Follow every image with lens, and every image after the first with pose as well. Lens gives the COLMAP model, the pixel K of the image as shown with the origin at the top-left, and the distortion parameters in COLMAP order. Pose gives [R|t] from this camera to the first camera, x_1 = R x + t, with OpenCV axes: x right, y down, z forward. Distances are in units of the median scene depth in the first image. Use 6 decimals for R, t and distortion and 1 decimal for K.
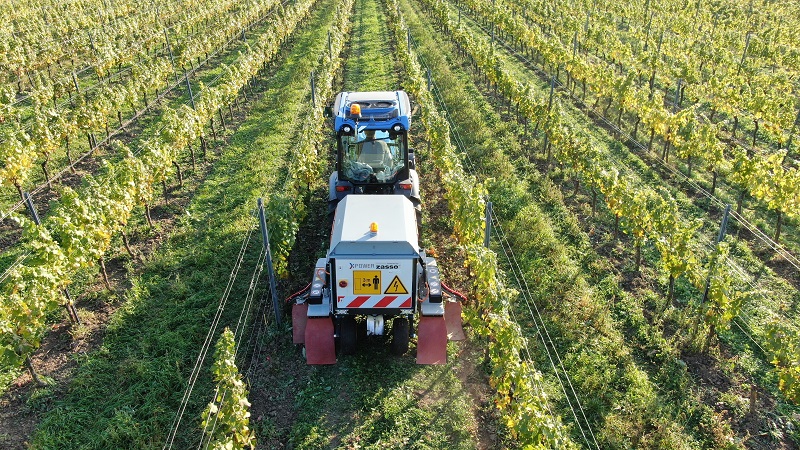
lens RADIAL K [[577.8, 0, 400.0], [0, 577.8, 225.0], [0, 0, 1]] dist [-0.009601, -0.000439]
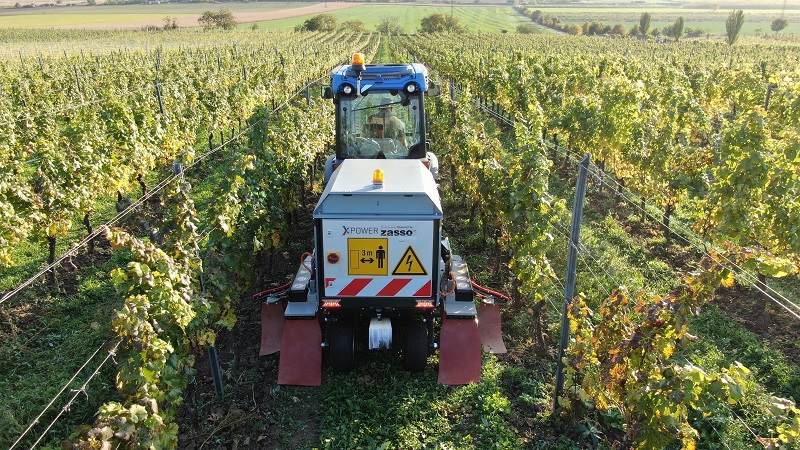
lens RADIAL K [[577.8, 0, 400.0], [0, 577.8, 225.0], [0, 0, 1]] dist [-0.009601, -0.000439]
pose [[0.999711, -0.000347, -0.024019, -0.001277], [-0.003235, 0.988842, -0.148932, 0.157009], [0.023803, 0.148967, 0.988556, 0.290007]]
